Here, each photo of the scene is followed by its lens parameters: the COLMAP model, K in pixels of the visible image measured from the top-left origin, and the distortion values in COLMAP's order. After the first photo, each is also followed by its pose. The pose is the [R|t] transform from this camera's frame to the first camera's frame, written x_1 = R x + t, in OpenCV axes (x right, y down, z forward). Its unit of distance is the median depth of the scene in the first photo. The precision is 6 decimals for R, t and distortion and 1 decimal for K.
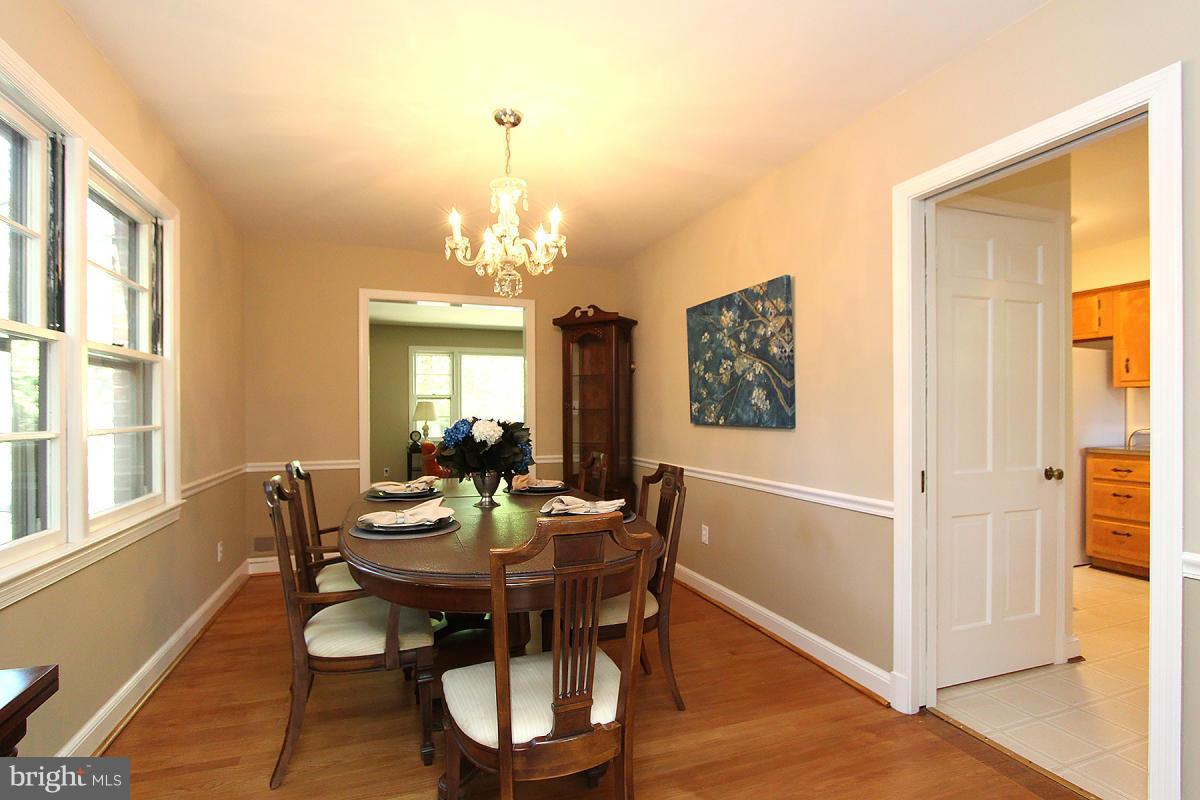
lens RADIAL K [[566.4, 0, 591.4], [0, 566.4, 405.4], [0, 0, 1]] dist [-0.012815, 0.000490]
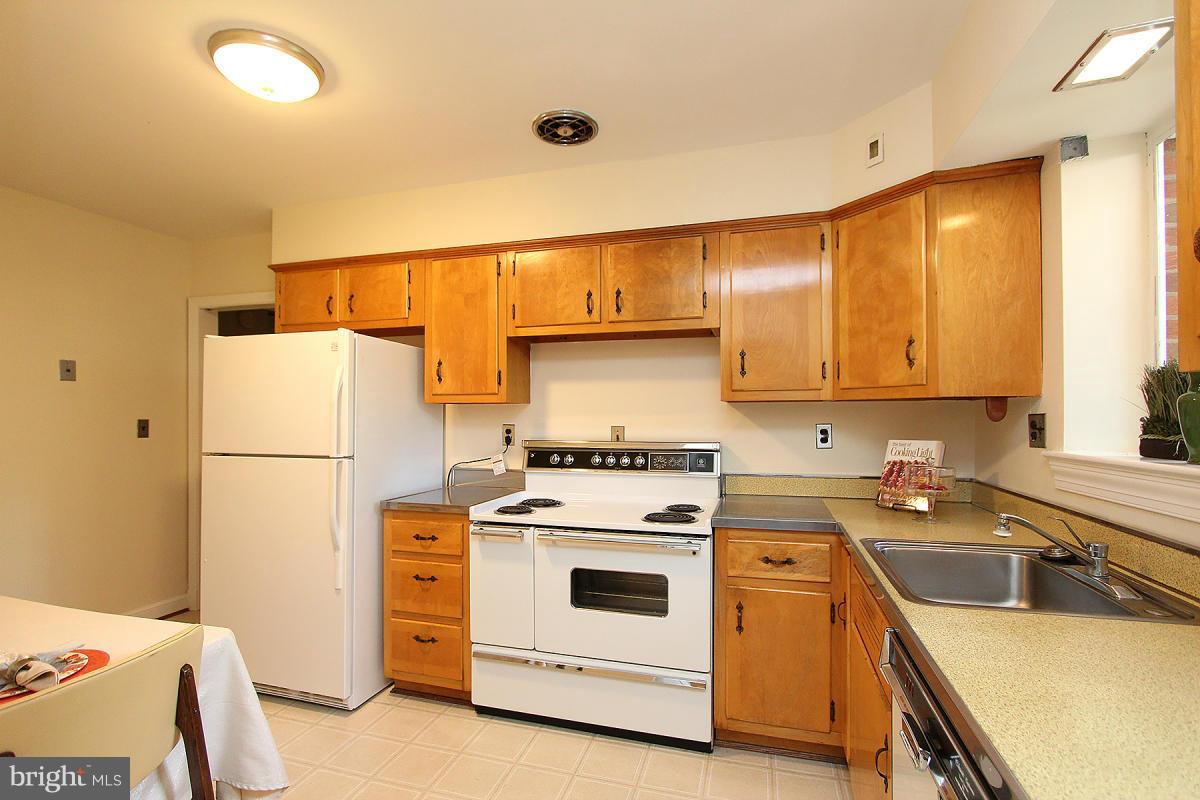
lens RADIAL K [[550.8, 0, 594.1], [0, 550.8, 412.5], [0, 0, 1]] dist [-0.012684, 0.000397]
pose [[0.578052, 0.003111, 0.815994, 0.527385], [-0.004225, 0.999991, -0.000819, -0.022071], [-0.815989, -0.002974, 0.578060, 0.468598]]
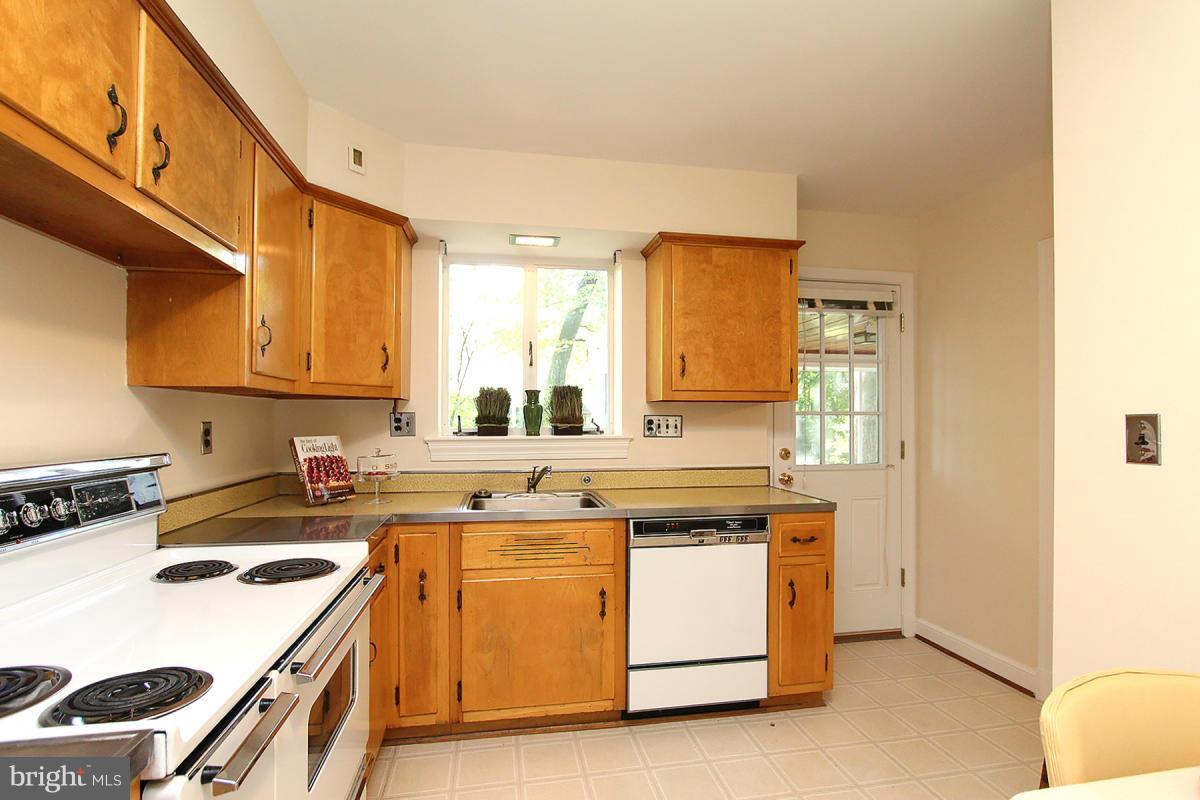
lens RADIAL K [[564.1, 0, 598.7], [0, 564.1, 411.2], [0, 0, 1]] dist [-0.014712, 0.001922]
pose [[-0.988932, 0.002670, 0.148347, 0.769083], [-0.001096, 0.999679, -0.025298, -0.008500], [-0.148367, -0.025181, -0.988612, 1.033194]]
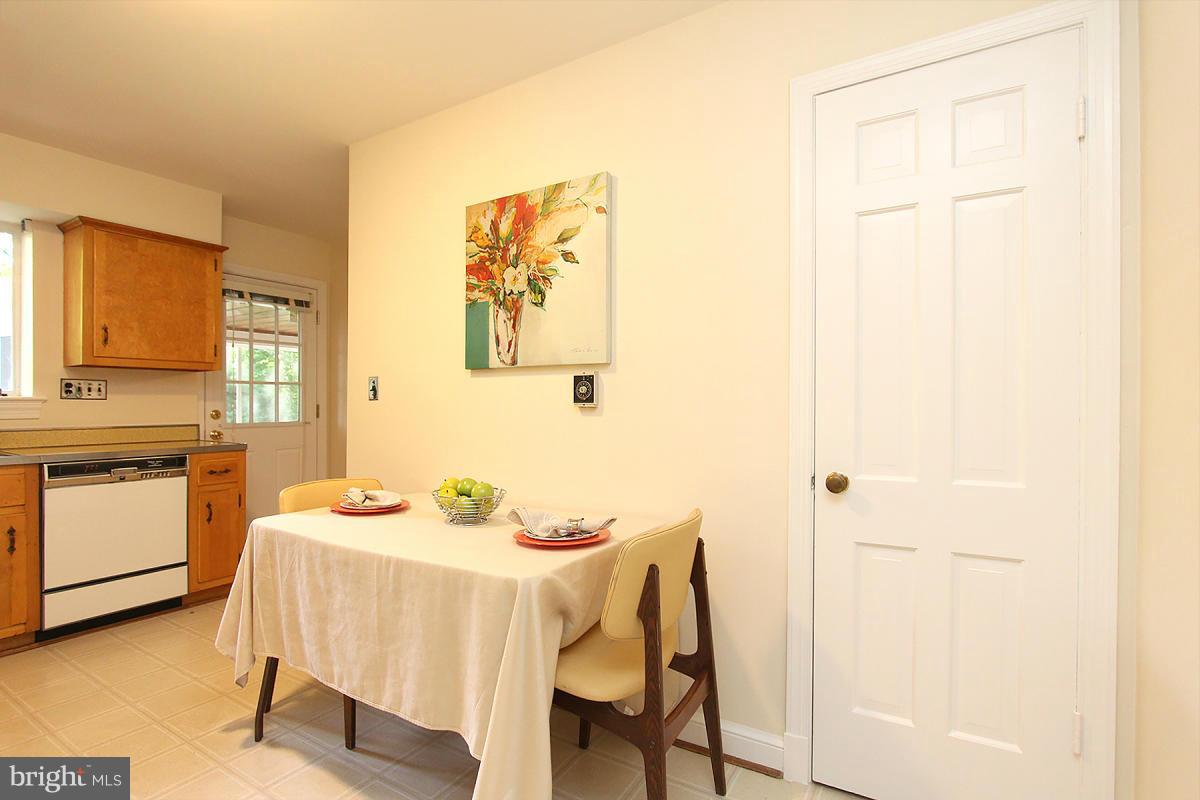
lens RADIAL K [[566.4, 0, 591.4], [0, 566.4, 405.4], [0, 0, 1]] dist [-0.012815, 0.000490]
pose [[-0.774944, 0.003325, -0.632021, 0.741297], [0.006959, 0.999970, -0.003272, 0.021615], [0.631991, -0.006933, -0.774944, 1.357921]]
